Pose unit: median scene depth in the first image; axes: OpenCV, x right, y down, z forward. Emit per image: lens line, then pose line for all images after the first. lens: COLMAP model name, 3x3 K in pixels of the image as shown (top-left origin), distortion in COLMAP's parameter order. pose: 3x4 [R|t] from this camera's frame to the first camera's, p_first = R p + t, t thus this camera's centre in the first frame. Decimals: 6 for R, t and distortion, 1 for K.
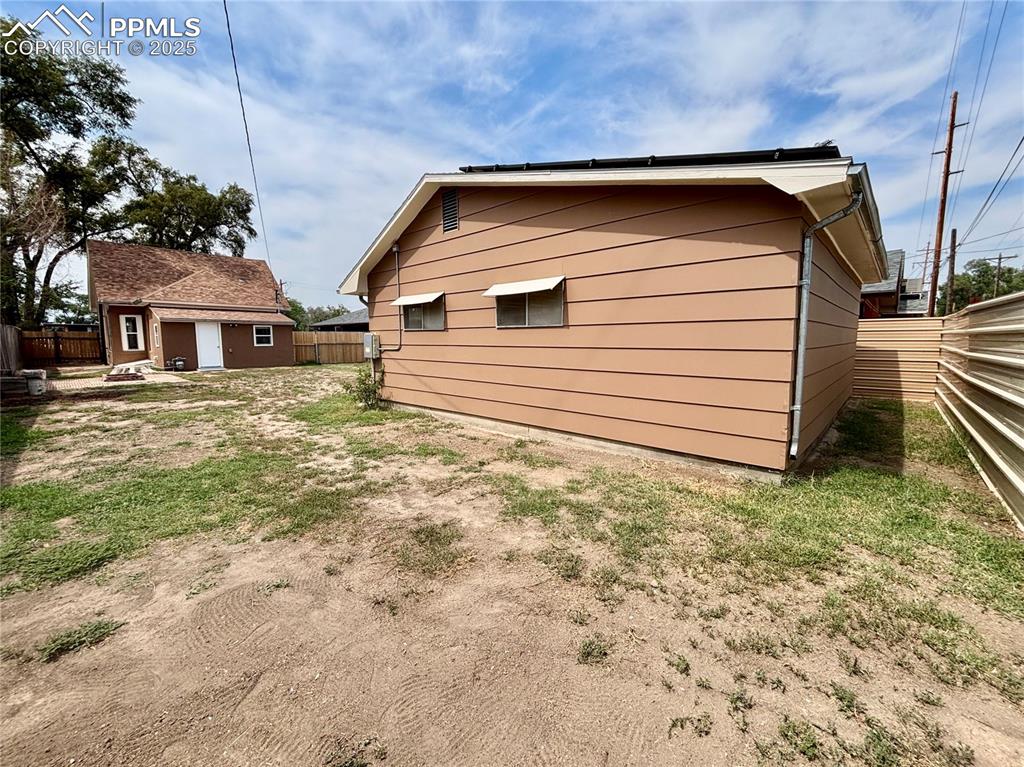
lens RADIAL K [[415.5, 0, 512.0], [0, 415.5, 383.5], [0, 0, 1]] dist [-0.001696, 0.000265]
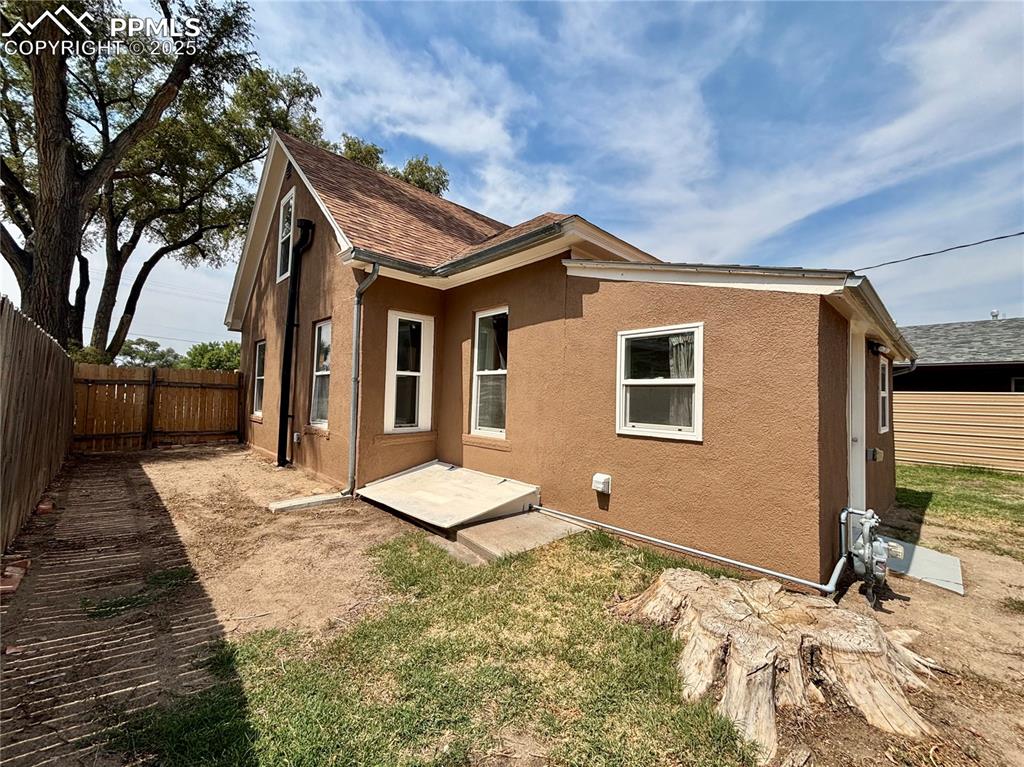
lens RADIAL K [[416.7, 0, 512.0], [0, 416.7, 383.5], [0, 0, 1]] dist [0.005039, -0.000086]
pose [[0.996772, 0.028595, -0.075019, -0.696792], [-0.038849, 0.989528, -0.139013, -0.063926], [0.070258, 0.141479, 0.987445, 0.604112]]
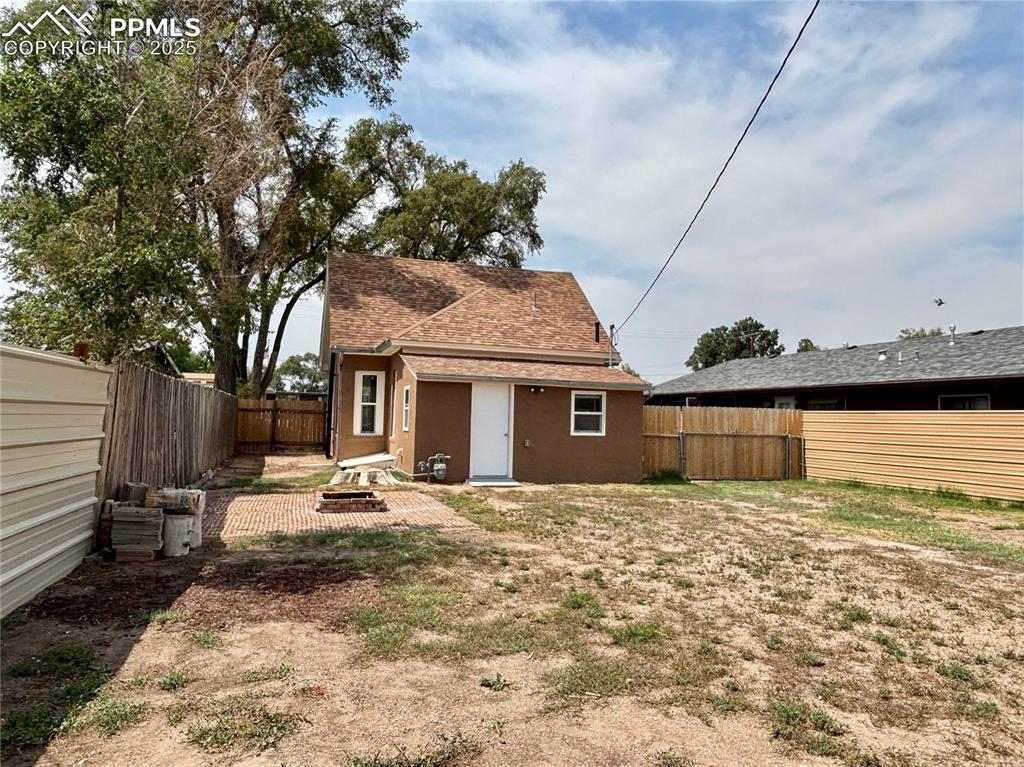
lens RADIAL K [[710.5, 0, 492.3], [0, 710.5, 381.1], [0, 0, 1]] dist [0.066180, -0.000813]
pose [[0.849722, -0.003060, -0.527221, -0.238622], [-0.083300, 0.986644, -0.139981, -0.027653], [0.520608, 0.162862, 0.838119, 0.247226]]
